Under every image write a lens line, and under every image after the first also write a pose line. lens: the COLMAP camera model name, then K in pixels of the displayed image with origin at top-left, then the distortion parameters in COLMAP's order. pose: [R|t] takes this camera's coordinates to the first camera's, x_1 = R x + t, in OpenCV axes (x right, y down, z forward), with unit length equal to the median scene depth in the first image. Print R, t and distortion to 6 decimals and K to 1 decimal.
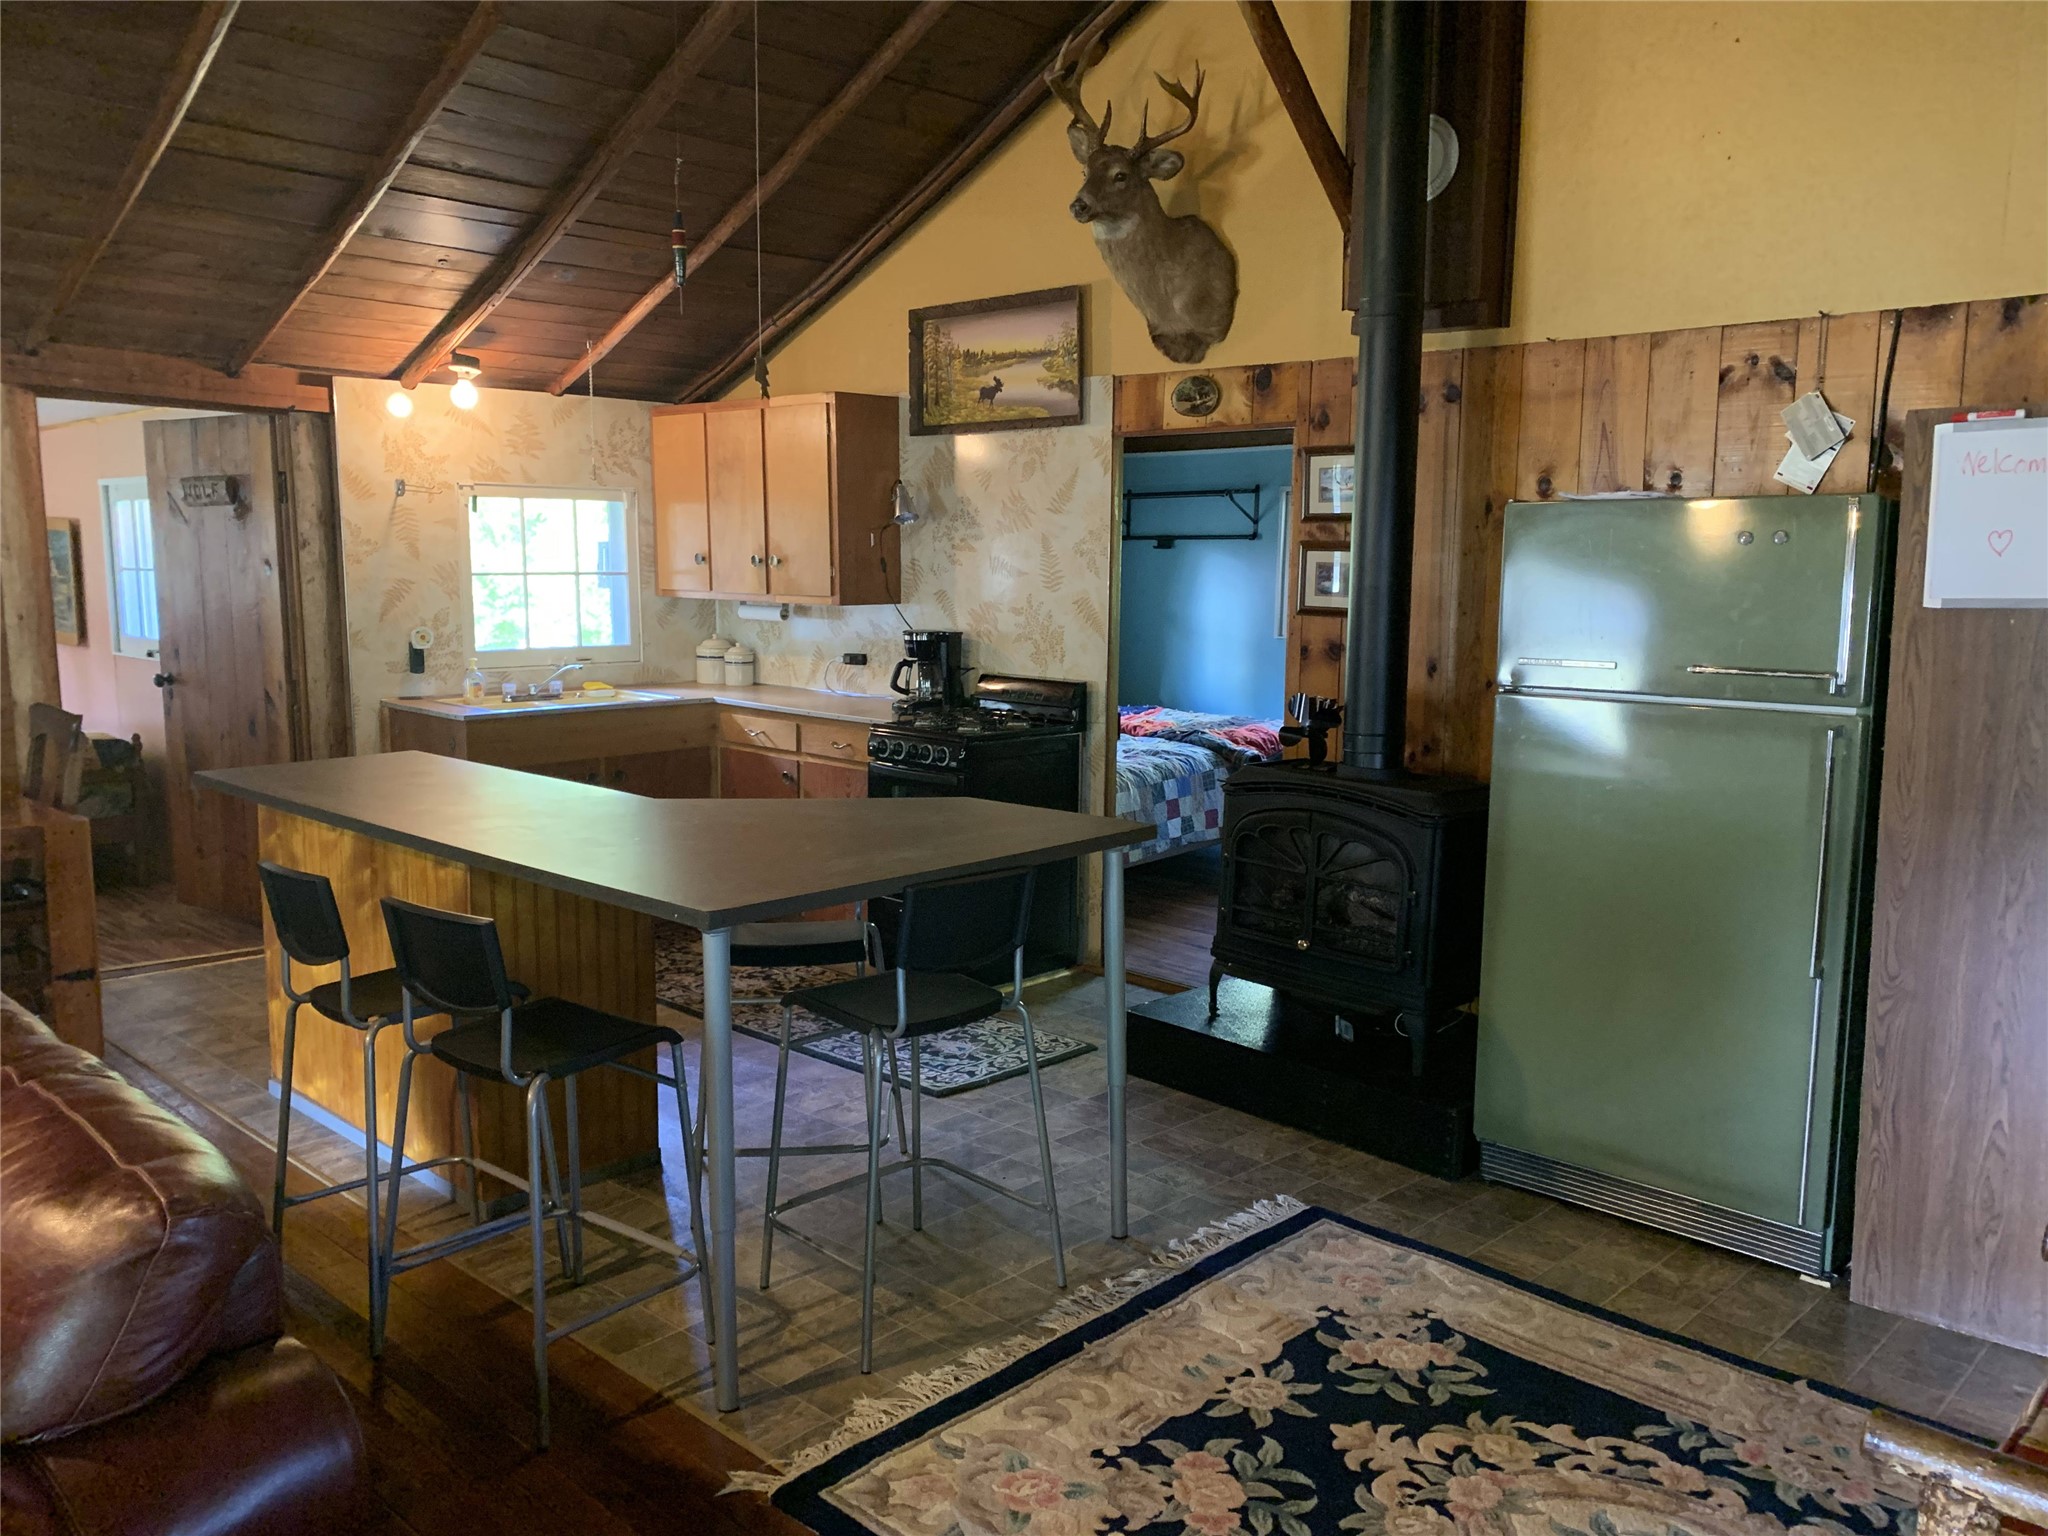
lens RADIAL K [[1556.8, 0, 1019.4], [0, 1556.8, 769.9], [0, 0, 1]] dist [0.039462, -0.042658]
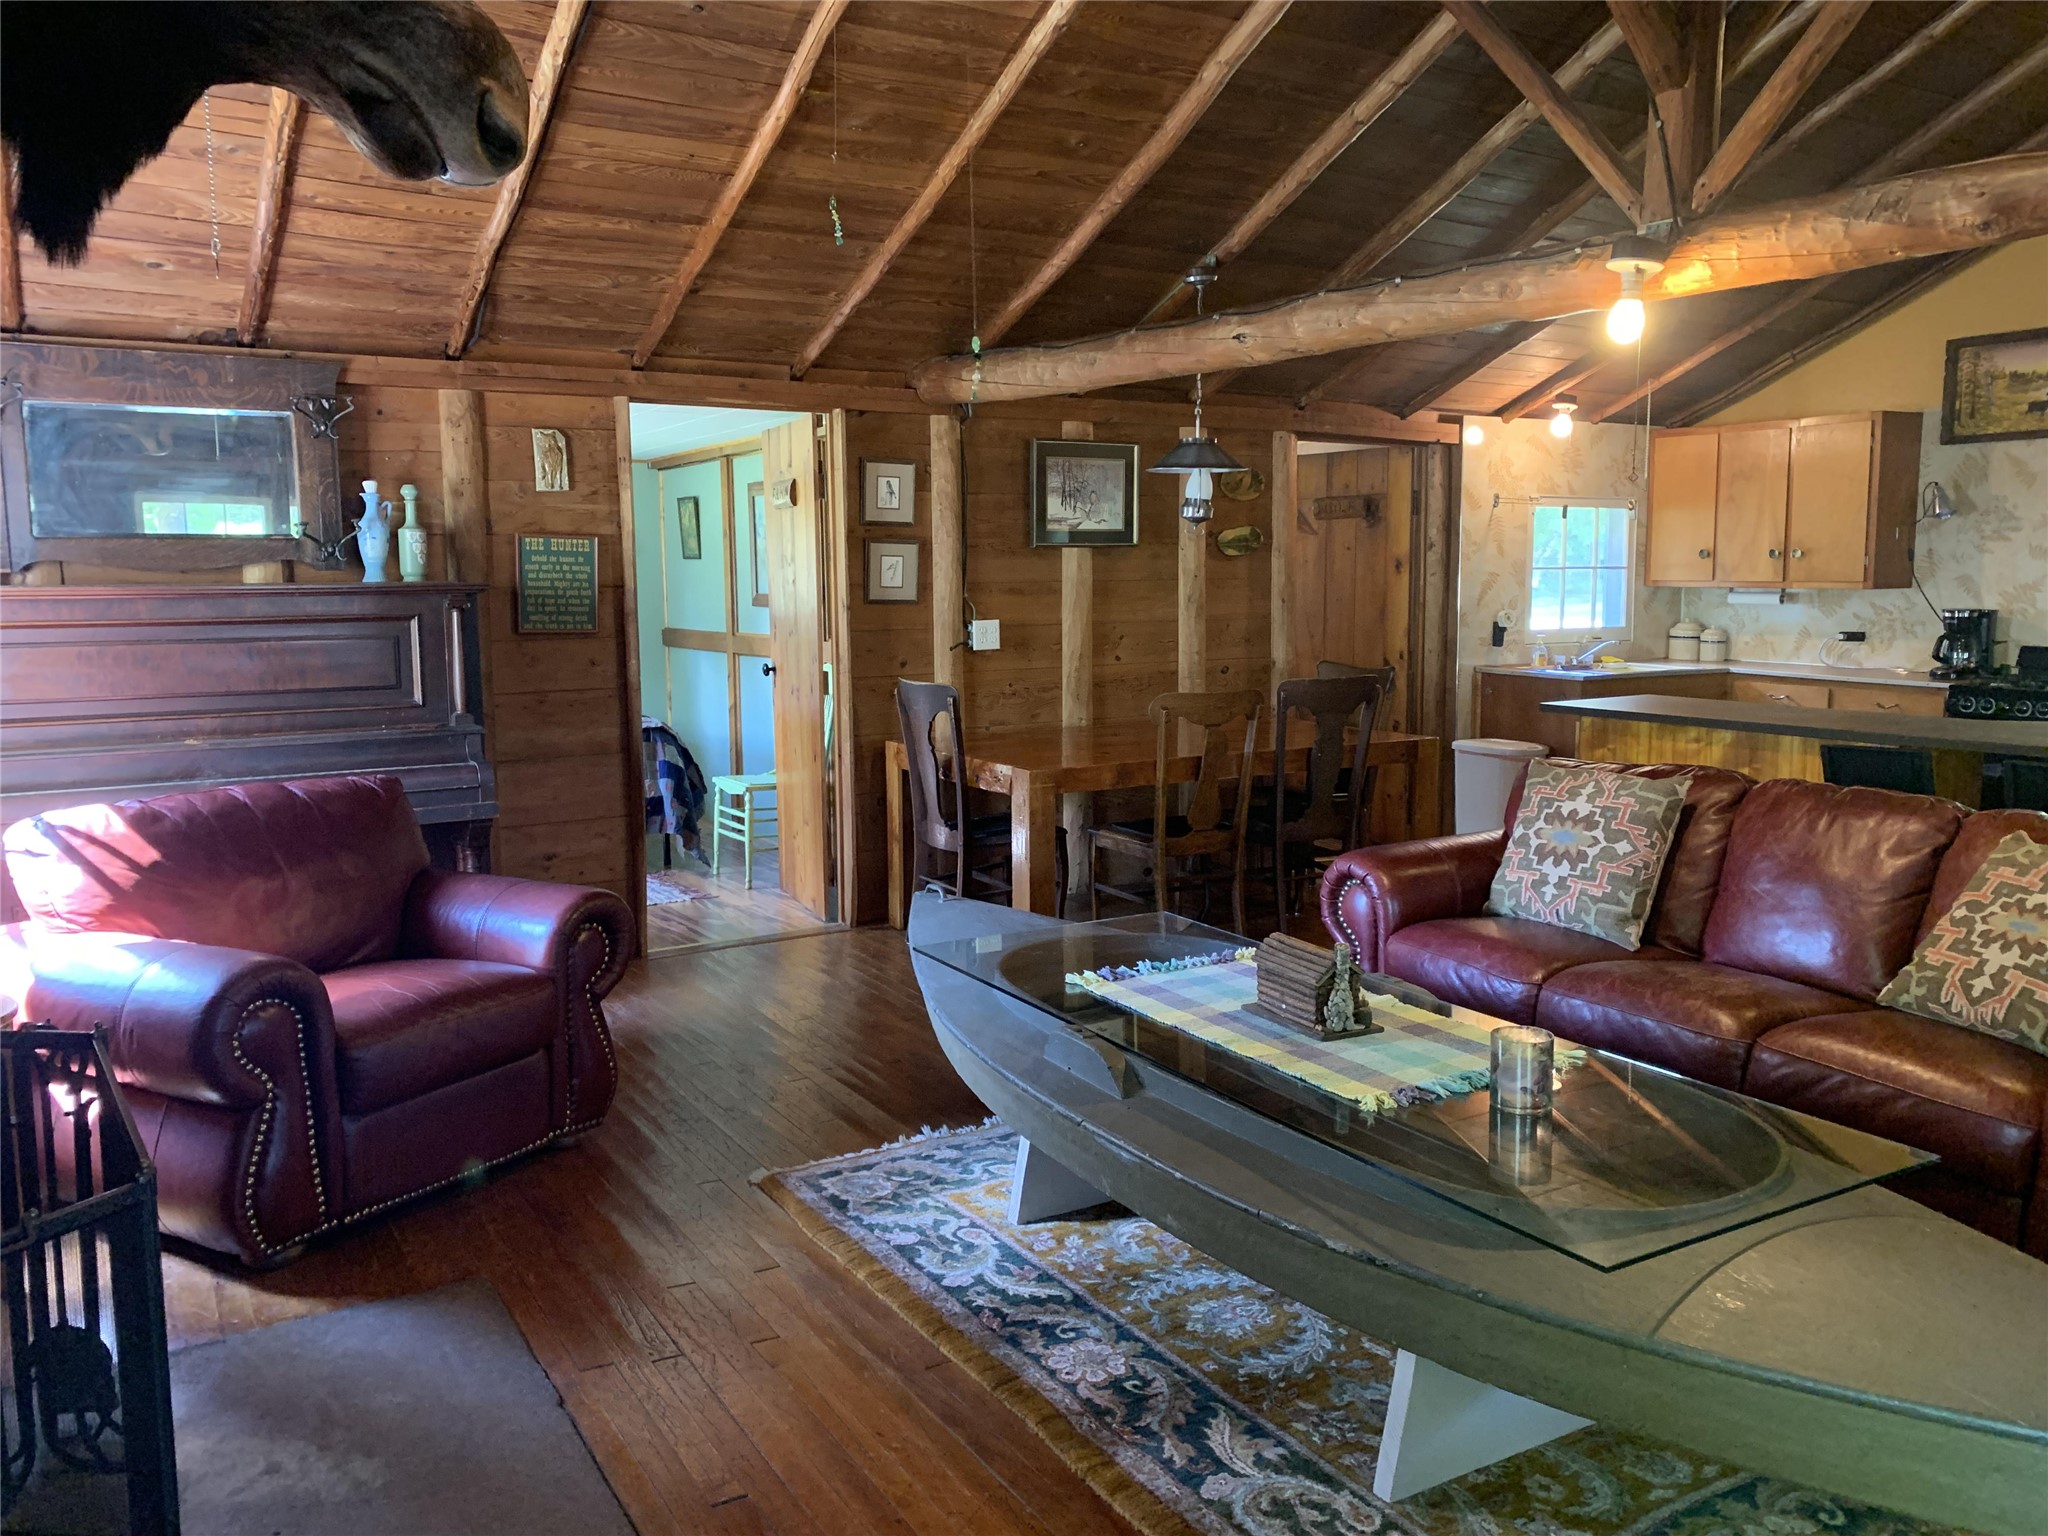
lens RADIAL K [[1556.8, 0, 1040.0], [0, 1556.8, 763.8], [0, 0, 1]] dist [0.039462, -0.042658]
pose [[0.967341, 0.020004, -0.252688, -0.425624], [-0.023431, 0.999670, -0.010558, 0.055483], [0.252393, 0.016134, 0.967490, -0.318907]]
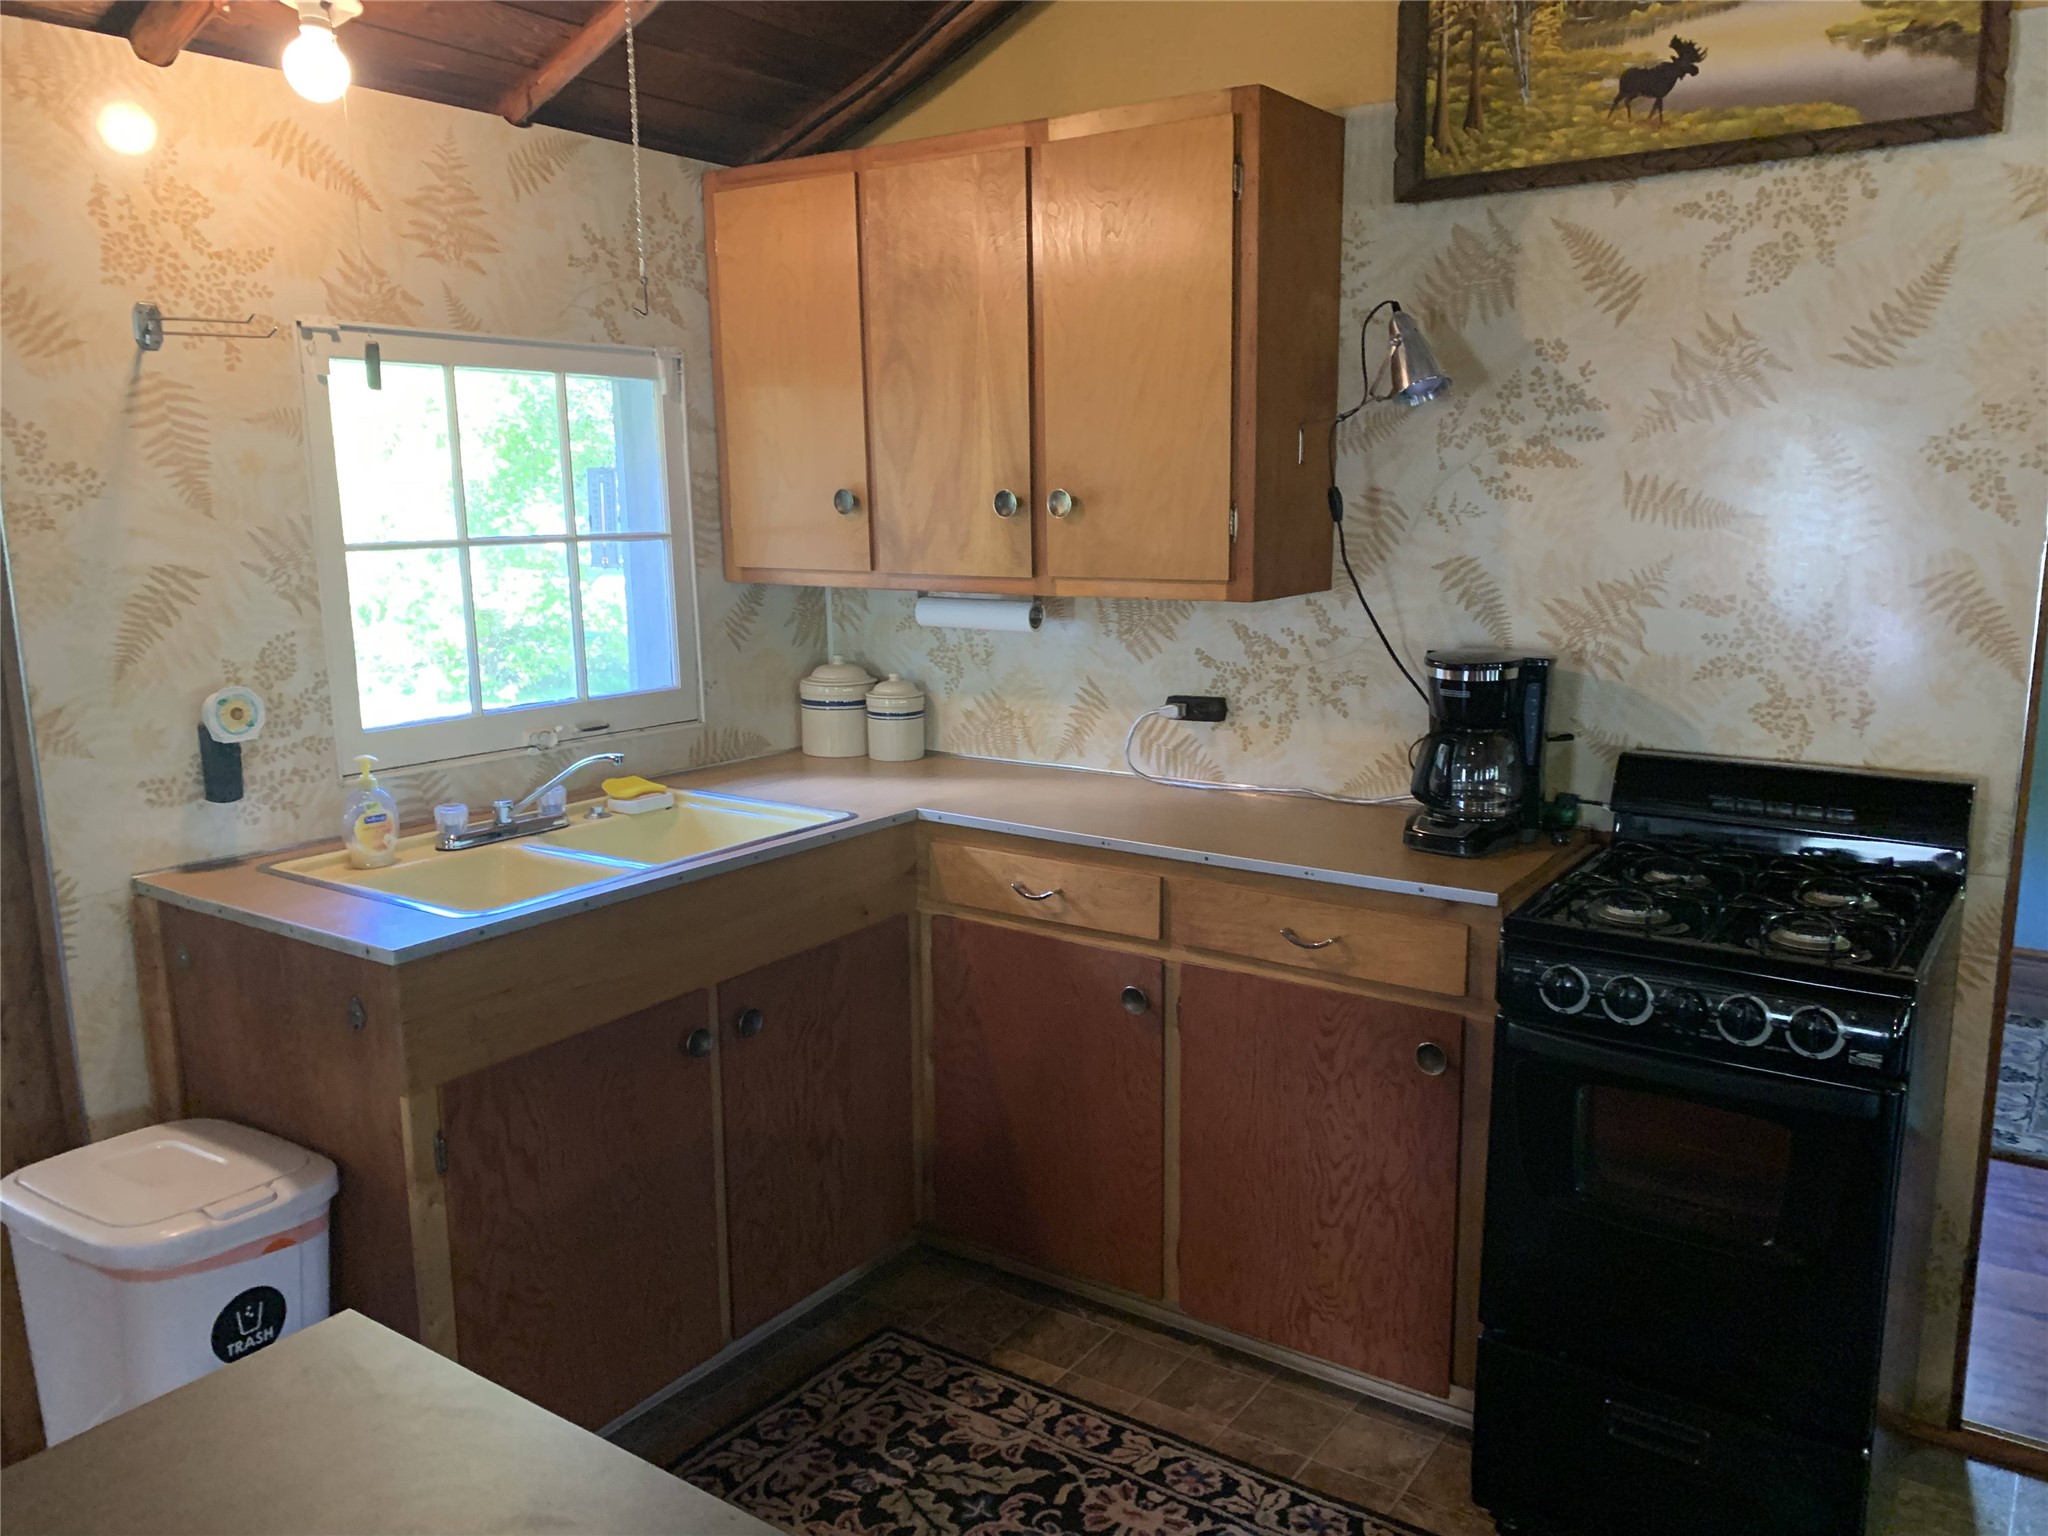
lens RADIAL K [[1556.8, 0, 1029.1], [0, 1556.8, 788.1], [0, 0, 1]] dist [0.039462, -0.042658]
pose [[0.986932, -0.047502, 0.153980, -0.246329], [0.040377, 0.997978, 0.049079, -0.077315], [-0.156000, -0.042221, 0.986854, 0.579639]]
